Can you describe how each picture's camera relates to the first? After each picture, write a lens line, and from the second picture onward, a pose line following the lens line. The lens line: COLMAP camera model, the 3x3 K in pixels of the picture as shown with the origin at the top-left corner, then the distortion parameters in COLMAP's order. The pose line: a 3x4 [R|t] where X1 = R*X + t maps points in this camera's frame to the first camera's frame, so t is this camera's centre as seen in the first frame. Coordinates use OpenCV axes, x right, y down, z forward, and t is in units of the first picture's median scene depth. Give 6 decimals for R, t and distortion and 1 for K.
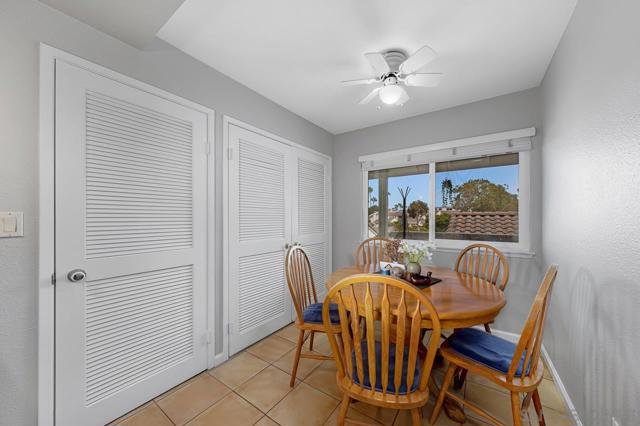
lens RADIAL K [[223.8, 0, 341.6], [0, 223.8, 218.2], [0, 0, 1]] dist [-0.002868, 0.000838]
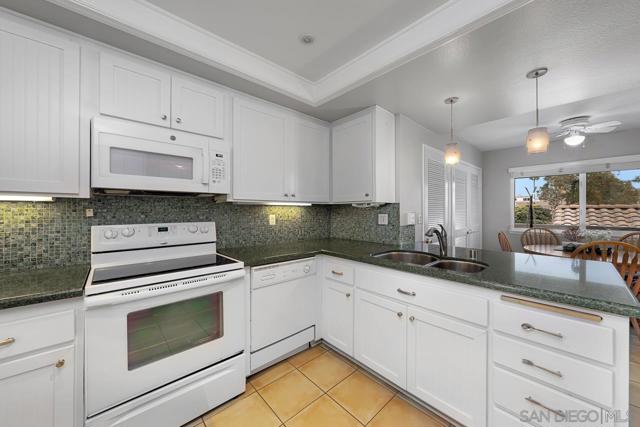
lens RADIAL K [[223.8, 0, 336.8], [0, 223.8, 212.4], [0, 0, 1]] dist [-0.002868, 0.000838]
pose [[0.969895, -0.002965, -0.243507, -0.746805], [0.005259, 0.999948, 0.008774, -0.031808], [0.243468, -0.009790, 0.969860, -0.717840]]
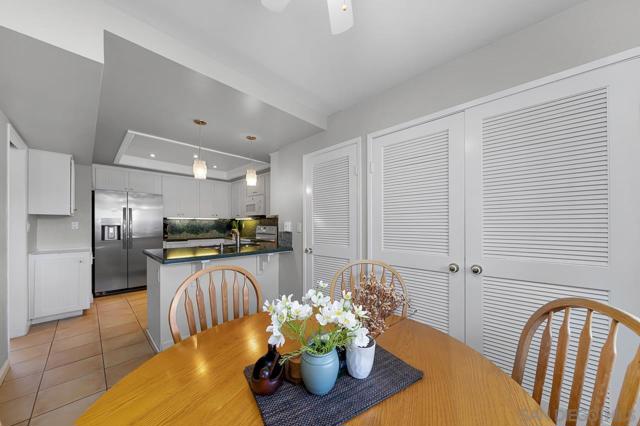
lens RADIAL K [[223.8, 0, 329.1], [0, 223.8, 227.4], [0, 0, 1]] dist [-0.002868, 0.000838]
pose [[-0.176051, 0.010290, -0.984327, 0.480265], [0.000705, 0.999946, 0.010328, -0.002095], [0.984381, 0.001124, -0.176049, 0.767723]]
